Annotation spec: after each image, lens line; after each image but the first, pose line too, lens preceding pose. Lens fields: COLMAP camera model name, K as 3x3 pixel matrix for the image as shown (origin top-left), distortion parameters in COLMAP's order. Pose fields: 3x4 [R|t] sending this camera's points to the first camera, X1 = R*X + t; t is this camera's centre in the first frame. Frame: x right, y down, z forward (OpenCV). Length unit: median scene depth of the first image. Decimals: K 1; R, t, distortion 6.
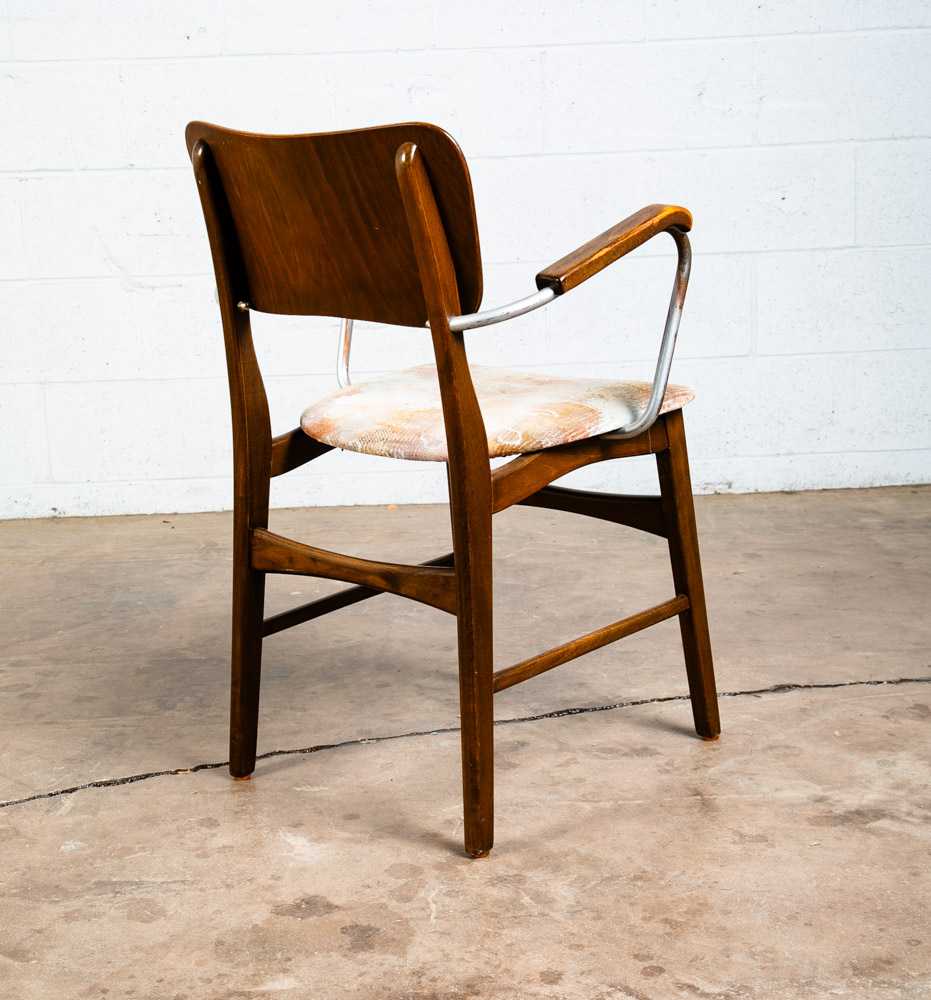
lens RADIAL K [[1871.2, 0, 451.9], [0, 1871.2, 511.4], [0, 0, 1]] dist [0.101772, 0.000000]
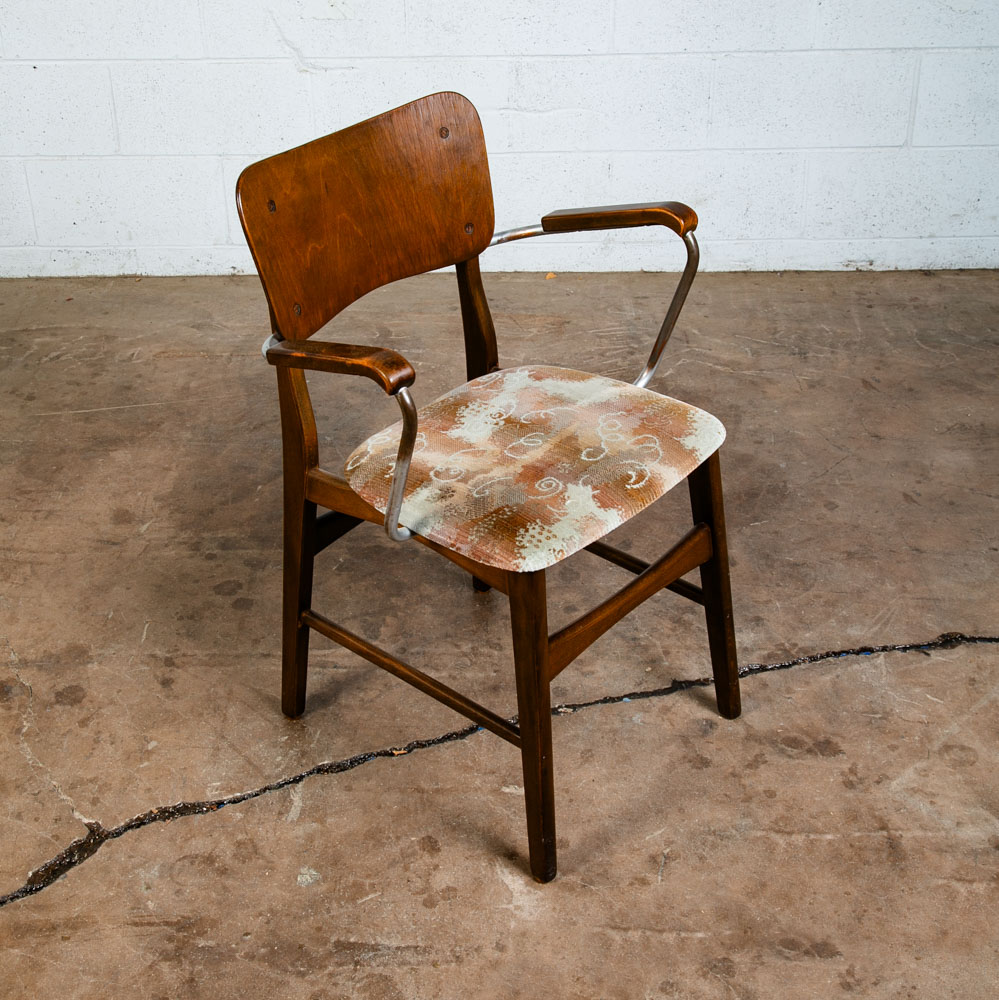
lens RADIAL K [[1613.5, 0, 492.4], [0, 1613.5, 410.1], [0, 0, 1]] dist [0.040423, 0.000000]
pose [[0.999458, 0.029690, -0.014204, -0.075727], [-0.024266, 0.956297, 0.291388, -0.299573], [0.022234, -0.290885, 0.956500, 0.157927]]
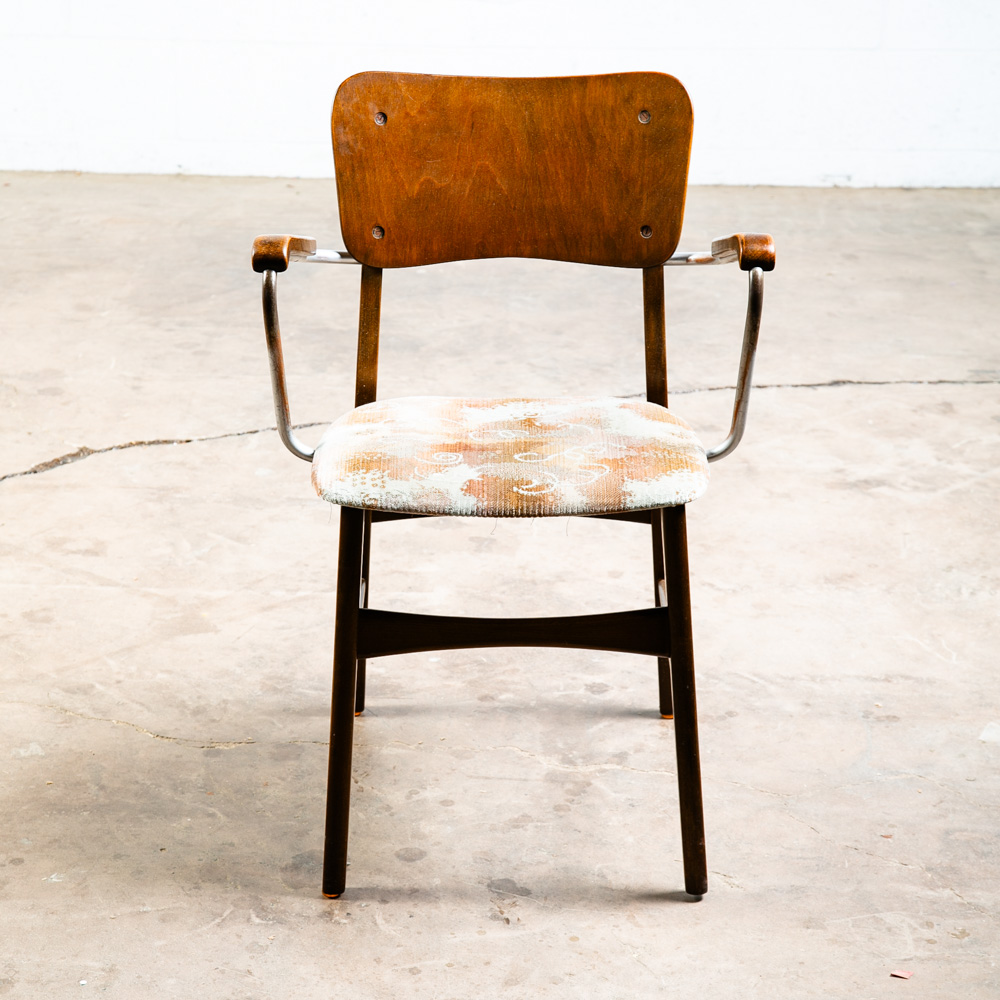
lens RADIAL K [[2732.5, 0, 493.0], [0, 2732.5, 493.7], [0, 0, 1]] dist [0.249364, 0.000000]
pose [[0.998090, 0.057174, -0.023397, 0.003327], [-0.053167, 0.987863, 0.145948, -0.080295], [0.031458, -0.144425, 0.989016, -0.749972]]
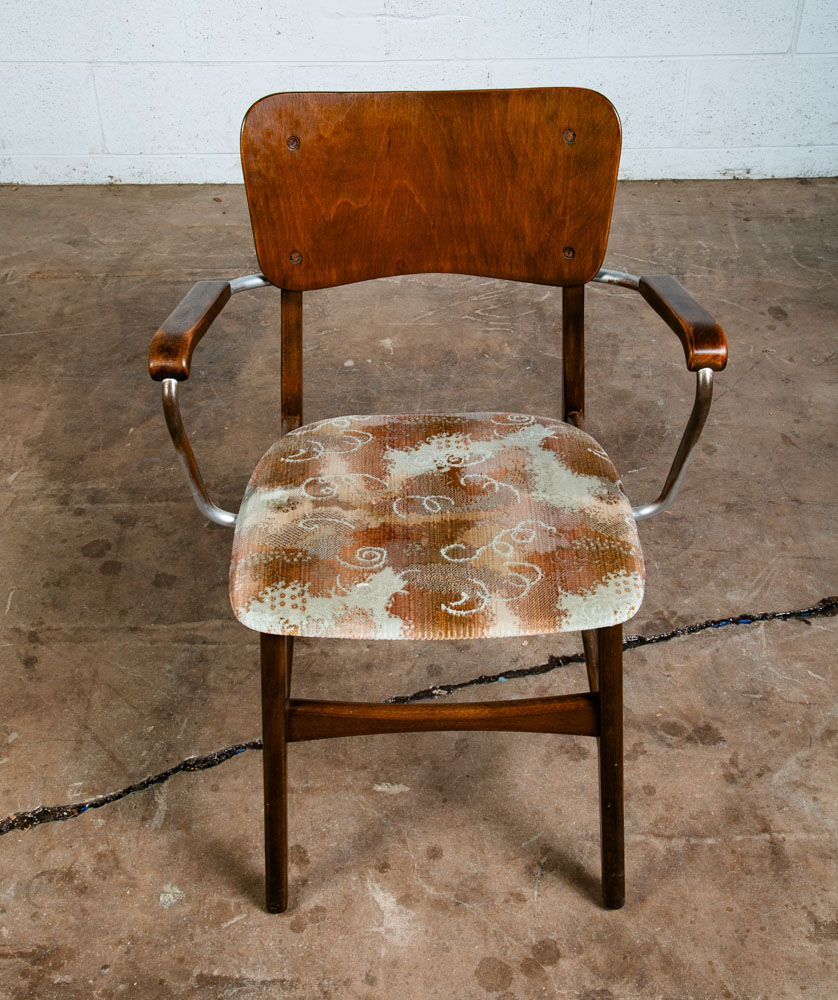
lens RADIAL K [[1373.4, 0, 418.9], [0, 1373.4, 461.2], [0, 0, 1]] dist [0.040913, 0.000000]
pose [[0.999611, 0.024563, 0.013194, -0.067415], [-0.027871, 0.893721, 0.447756, -0.324784], [-0.000793, -0.447950, 0.894058, 0.357456]]
